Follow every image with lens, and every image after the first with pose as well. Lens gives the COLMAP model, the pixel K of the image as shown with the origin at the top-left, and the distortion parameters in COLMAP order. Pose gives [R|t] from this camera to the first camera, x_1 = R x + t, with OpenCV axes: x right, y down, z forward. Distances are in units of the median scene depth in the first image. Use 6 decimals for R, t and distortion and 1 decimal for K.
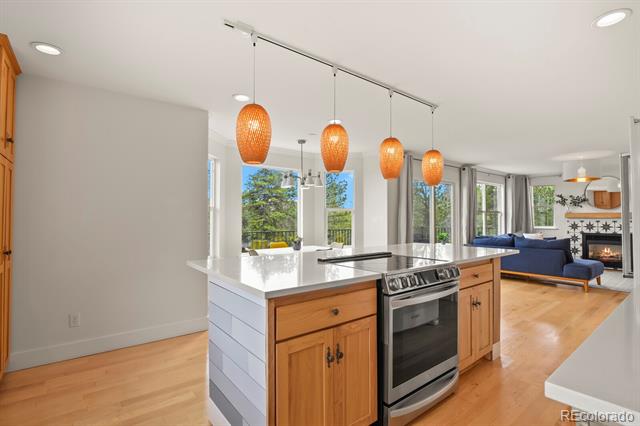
lens RADIAL K [[310.4, 0, 323.3], [0, 310.4, 213.3], [0, 0, 1]] dist [-0.009625, -0.004798]
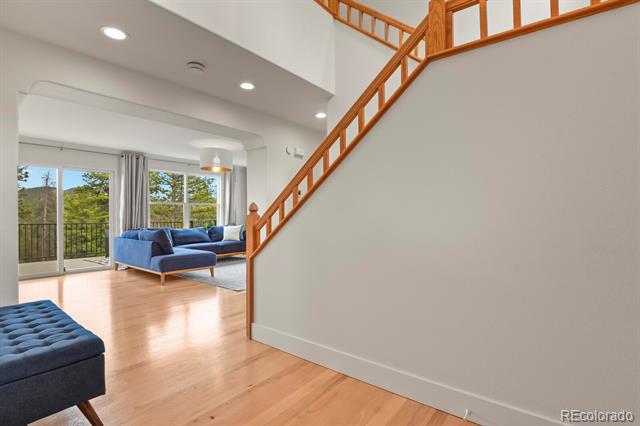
lens RADIAL K [[310.4, 0, 323.3], [0, 310.4, 213.3], [0, 0, 1]] dist [-0.009625, -0.004798]
pose [[0.972963, -0.003860, 0.230930, 0.731062], [0.001324, 0.999937, 0.011135, 0.015727], [-0.230958, -0.010528, 0.972907, -0.027703]]
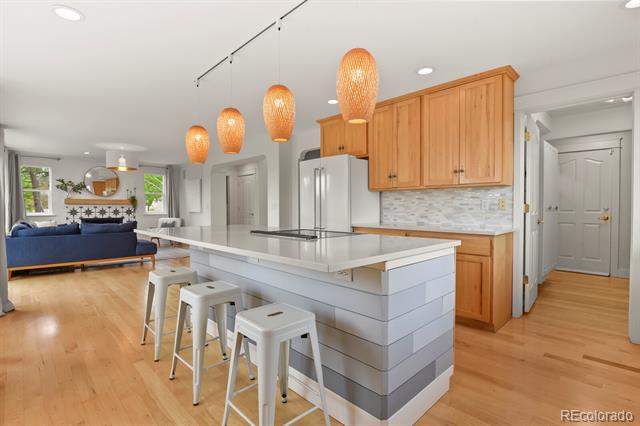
lens RADIAL K [[310.4, 0, 323.3], [0, 310.4, 213.3], [0, 0, 1]] dist [-0.009625, -0.004798]
pose [[-0.099725, -0.016920, 0.994871, -0.266378], [-0.013430, 0.999787, 0.015658, 0.019494], [-0.994924, -0.011800, -0.099931, 0.301143]]
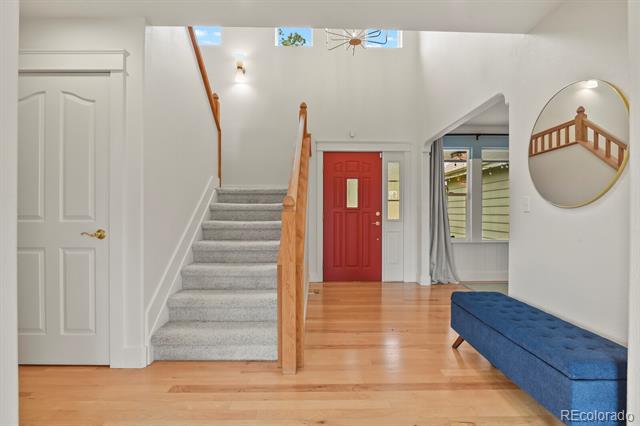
lens RADIAL K [[310.4, 0, 323.3], [0, 310.4, 213.3], [0, 0, 1]] dist [-0.009625, -0.004798]
pose [[-0.790938, -0.001736, 0.611894, 0.551579], [-0.010824, 0.999879, -0.011153, 0.026804], [-0.611800, -0.015444, -0.790862, 0.540367]]
